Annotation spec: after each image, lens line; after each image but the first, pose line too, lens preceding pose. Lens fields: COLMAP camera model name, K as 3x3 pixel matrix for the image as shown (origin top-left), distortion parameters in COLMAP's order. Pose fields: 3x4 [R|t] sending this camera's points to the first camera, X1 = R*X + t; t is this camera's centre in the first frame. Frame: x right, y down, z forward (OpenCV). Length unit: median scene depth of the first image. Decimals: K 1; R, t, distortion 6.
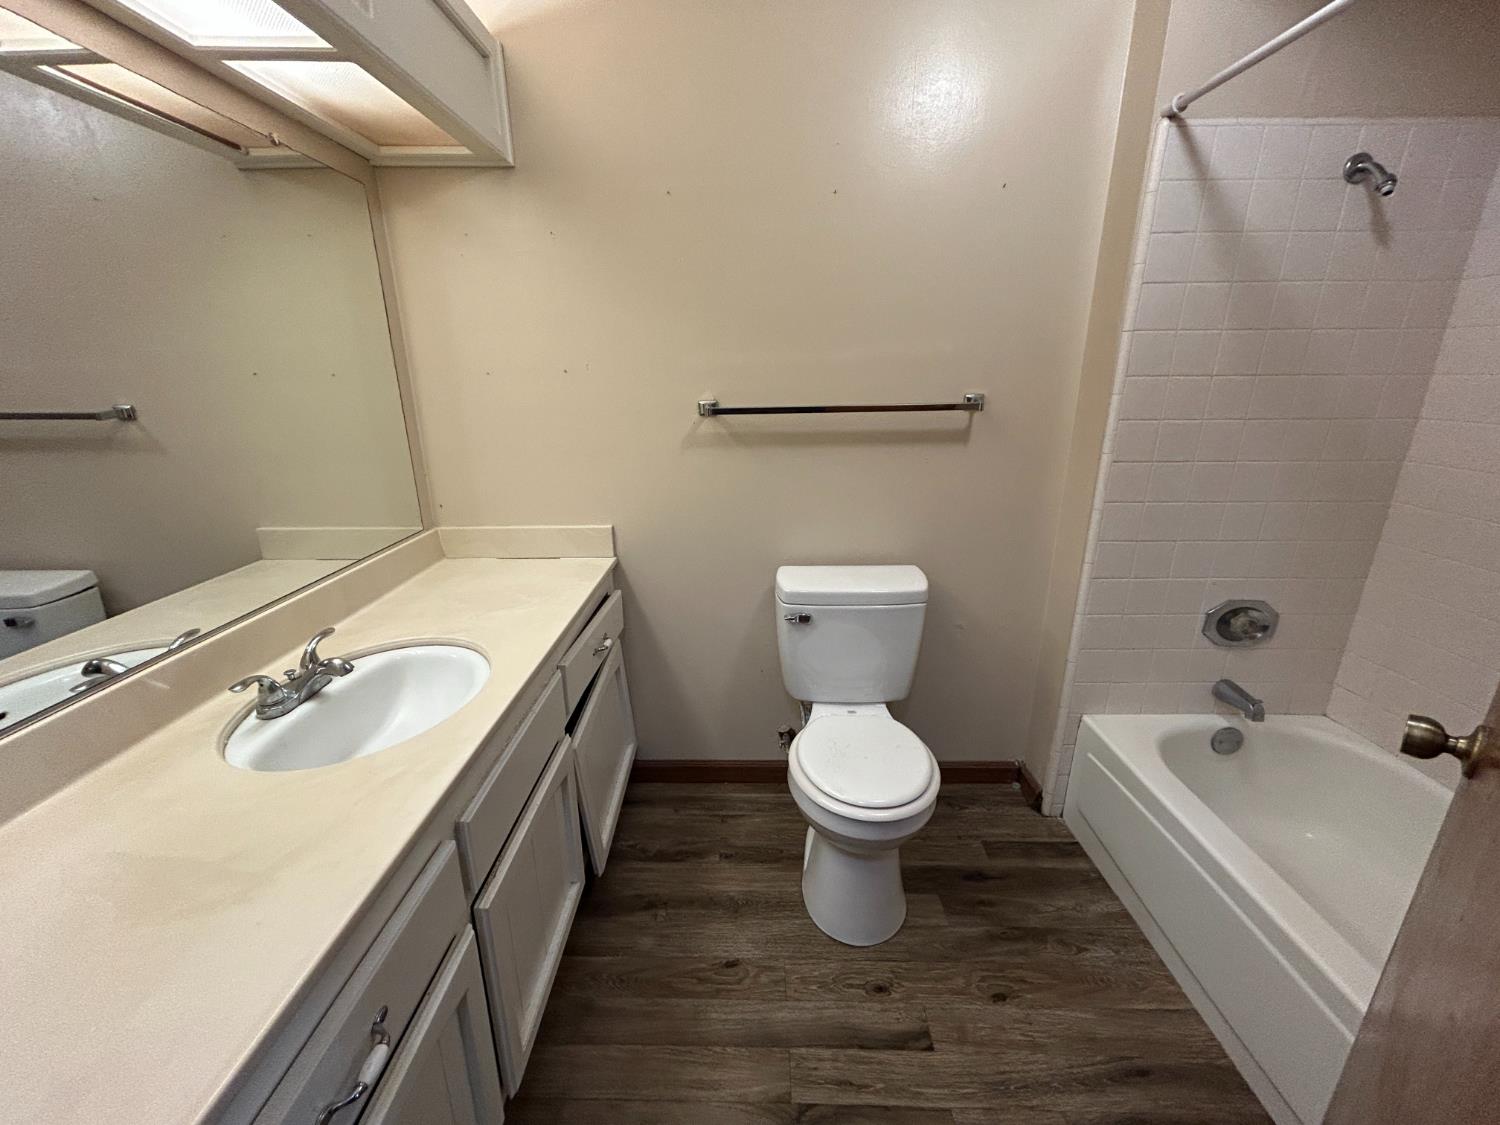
lens RADIAL K [[604.5, 0, 752.6], [0, 604.5, 558.7], [0, 0, 1]] dist [0.002323, -0.000197]
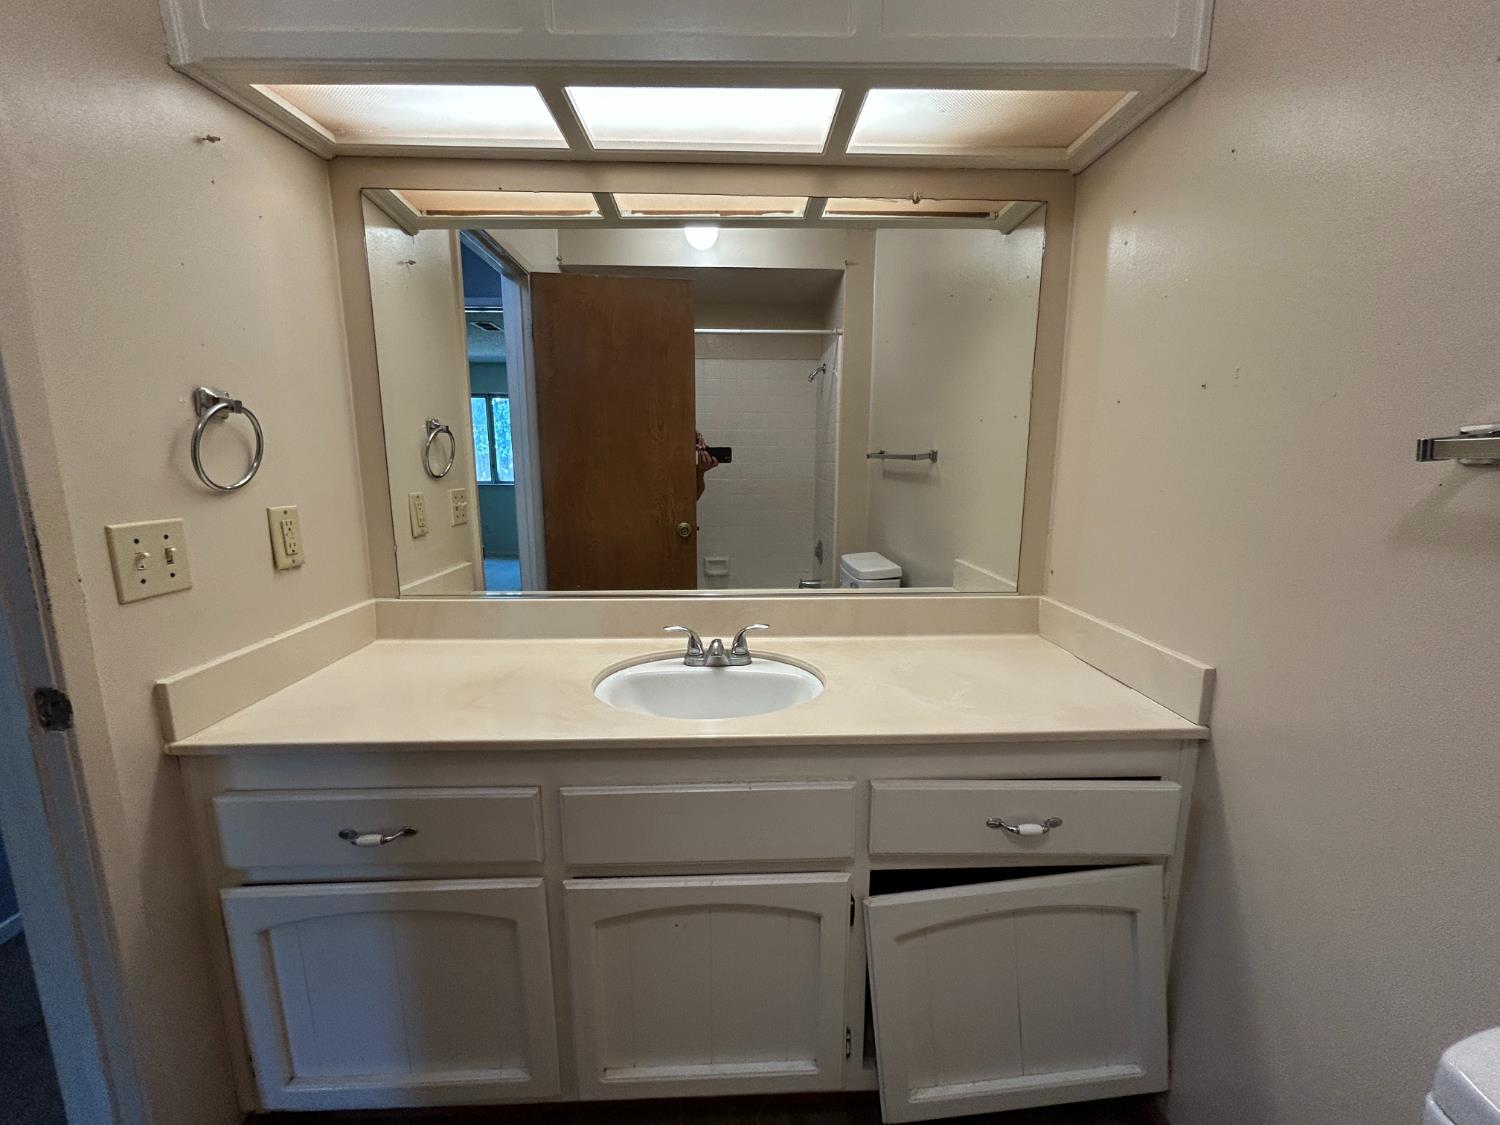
lens RADIAL K [[604.5, 0, 752.8], [0, 604.5, 563.6], [0, 0, 1]] dist [0.002323, -0.000197]
pose [[0.040754, 0.176650, -0.983430, 0.300959], [-0.291988, 0.943388, 0.157358, -0.125026], [0.955553, 0.280737, 0.090027, 0.637295]]
